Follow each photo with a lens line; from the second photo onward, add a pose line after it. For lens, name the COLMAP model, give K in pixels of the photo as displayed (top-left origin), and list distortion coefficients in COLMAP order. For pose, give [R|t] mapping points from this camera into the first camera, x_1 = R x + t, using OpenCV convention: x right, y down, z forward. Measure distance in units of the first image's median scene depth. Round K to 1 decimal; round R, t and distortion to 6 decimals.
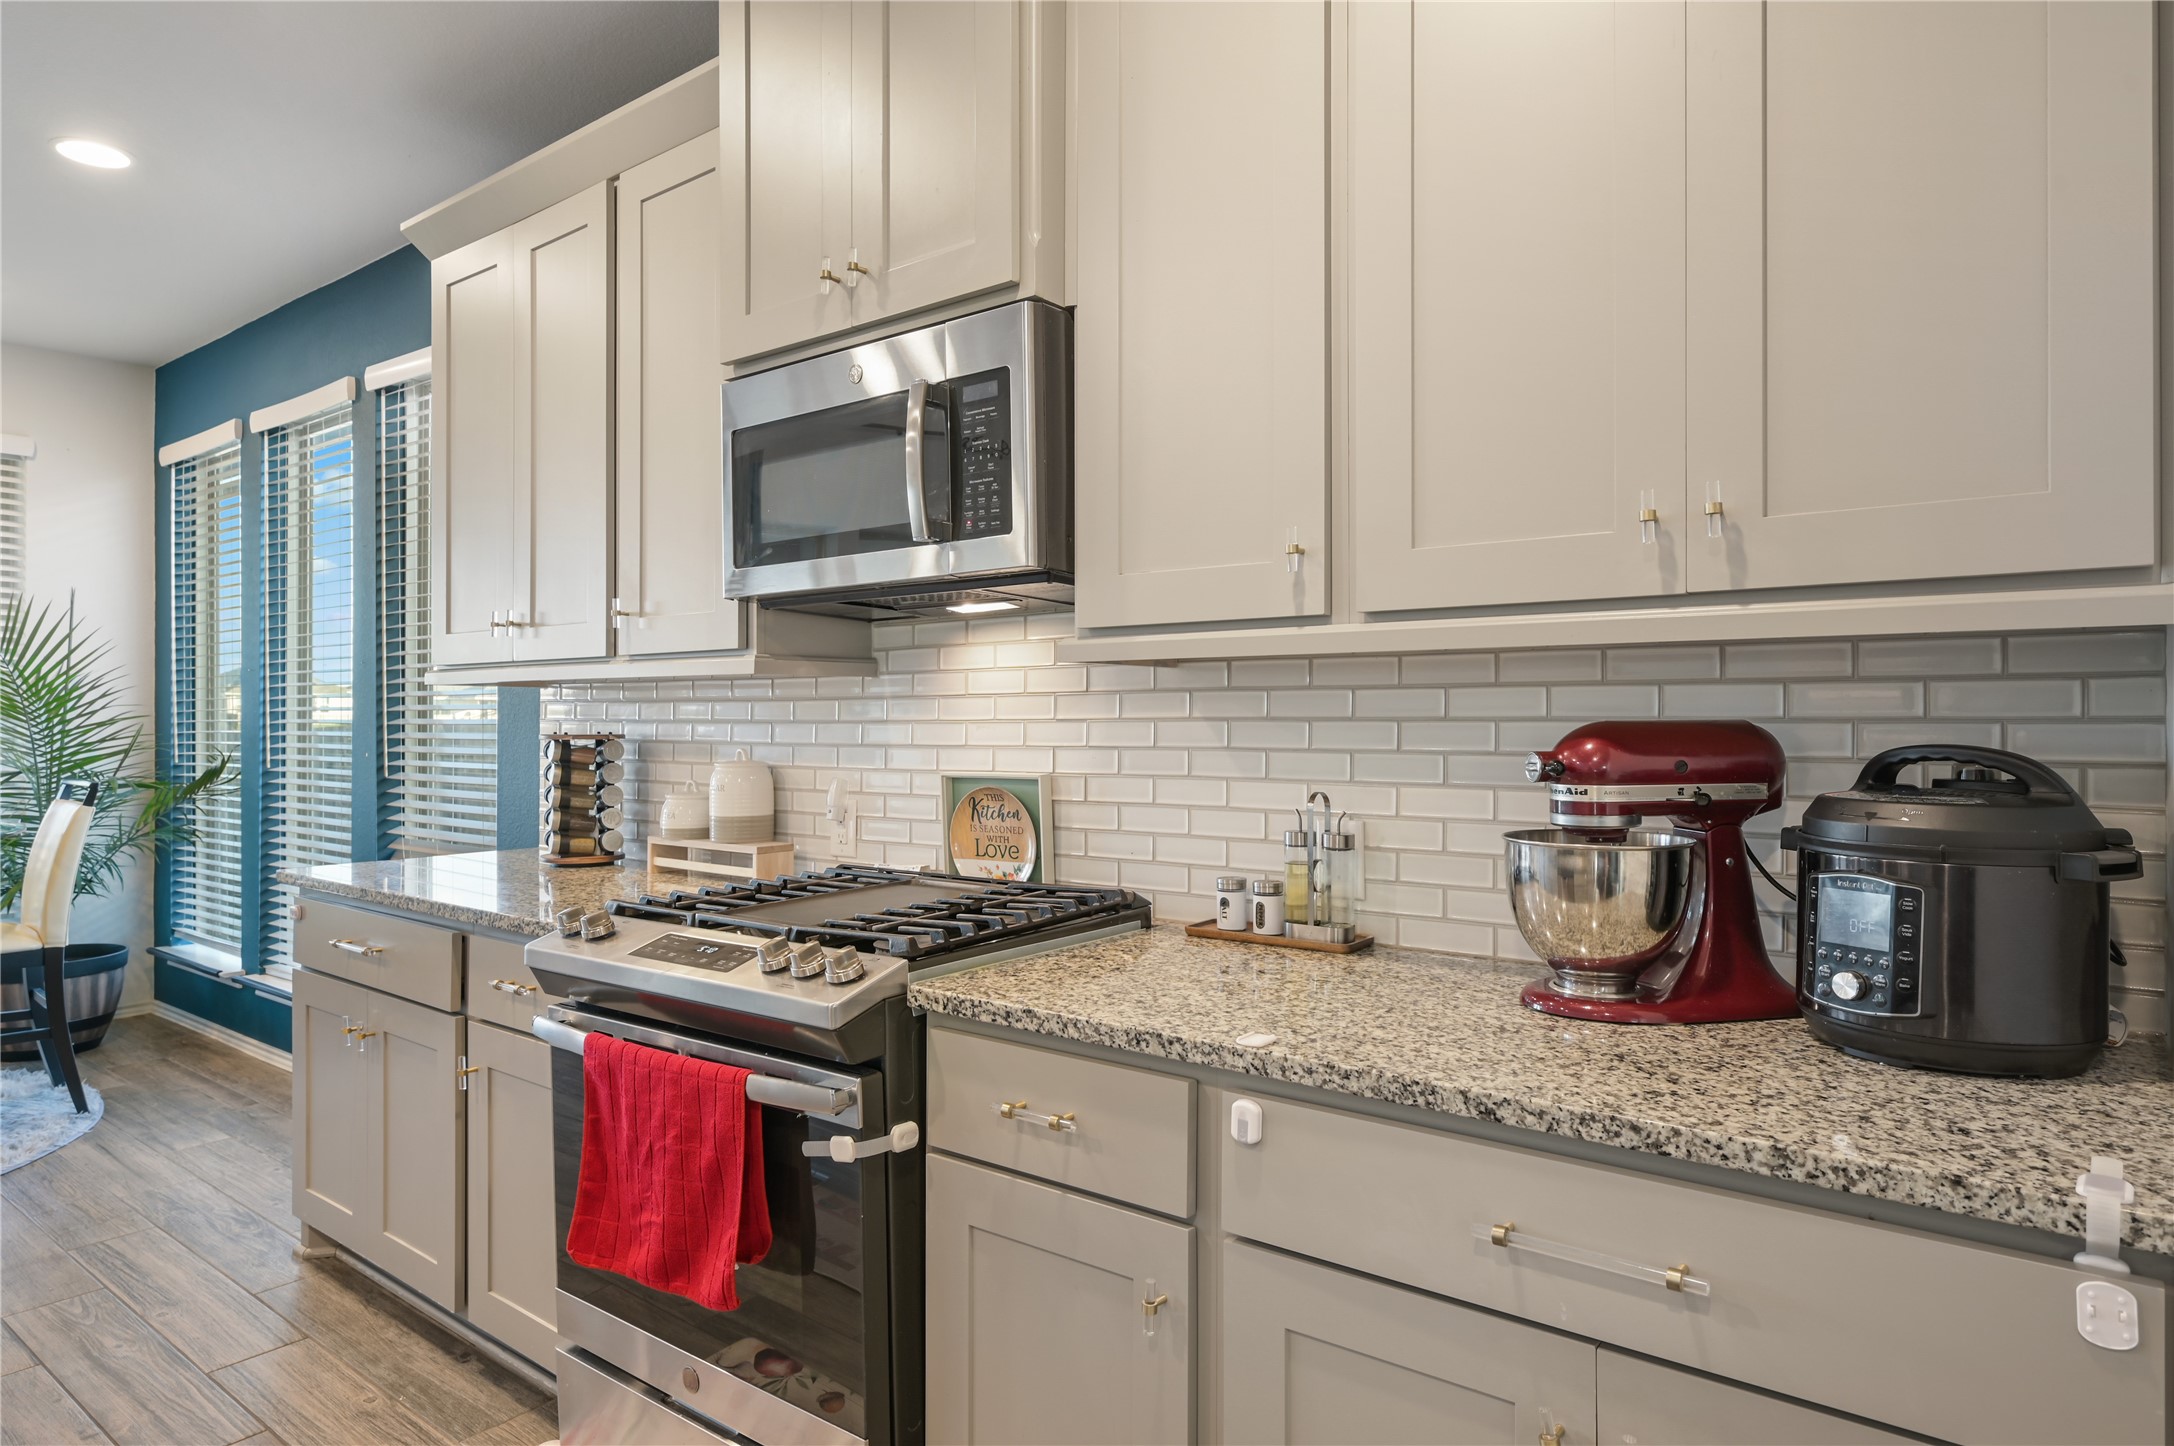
lens RADIAL K [[1289.0, 0, 1091.4], [0, 1289.0, 722.2], [0, 0, 1]] dist [0.000500, -0.002376]
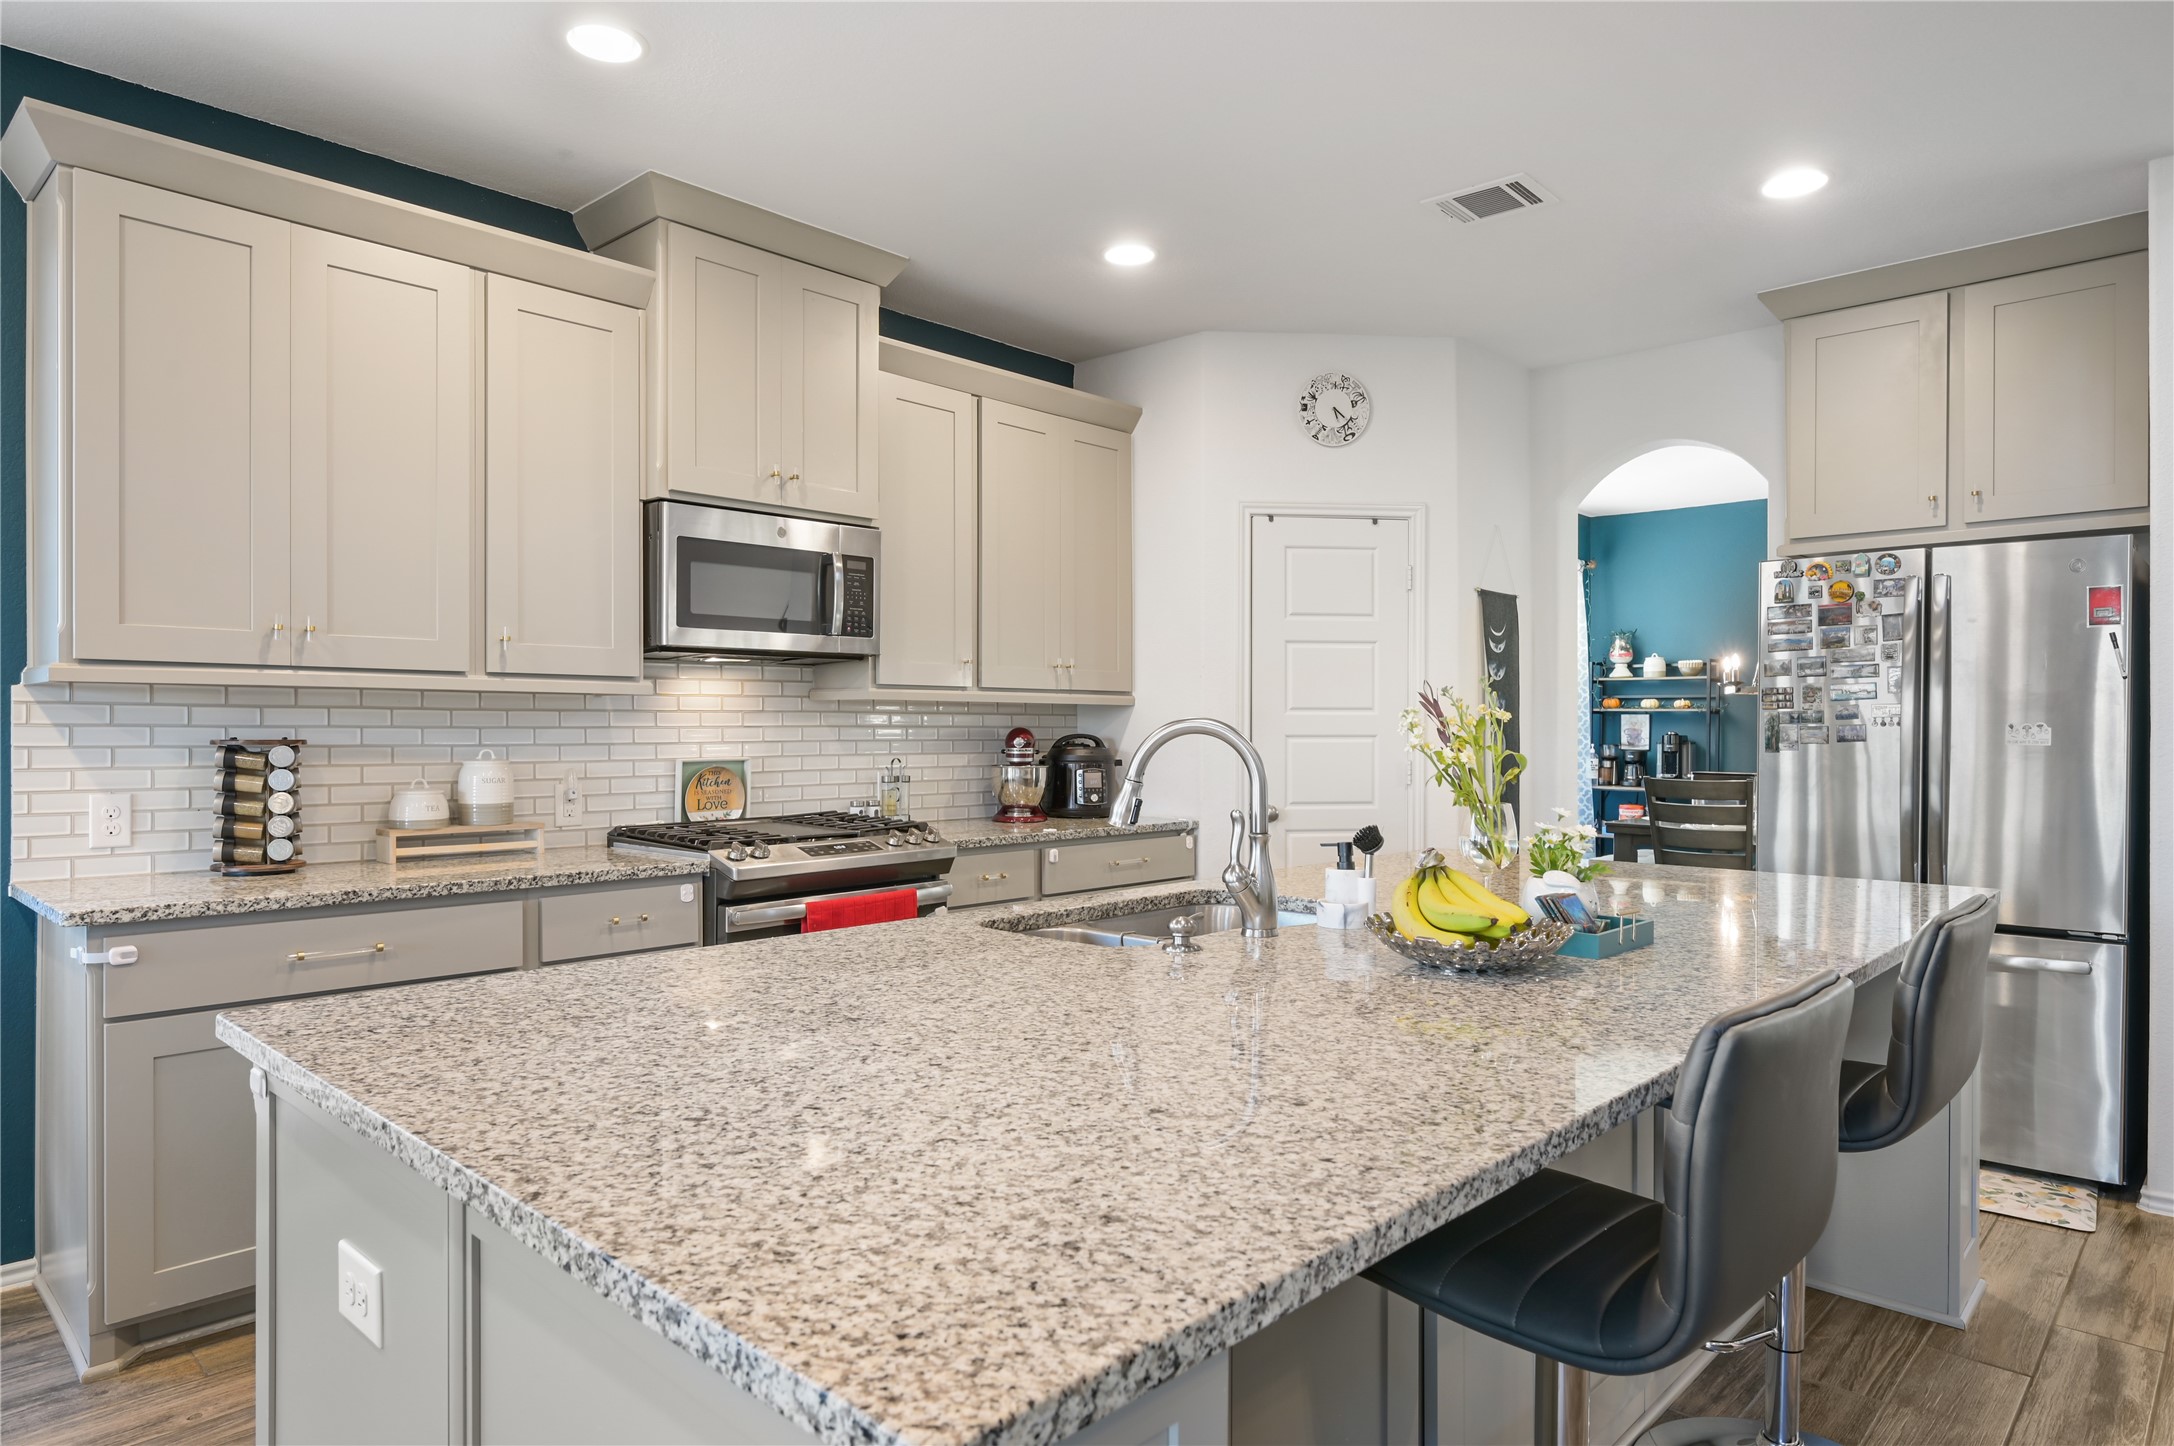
lens RADIAL K [[1289.0, 0, 1082.5], [0, 1289.0, 733.2], [0, 0, 1]] dist [0.000500, -0.002376]
pose [[0.107284, -0.003624, 0.994222, -1.923228], [-0.002195, 0.999990, 0.003882, -0.000183], [-0.994226, -0.002599, 0.107275, 0.400422]]
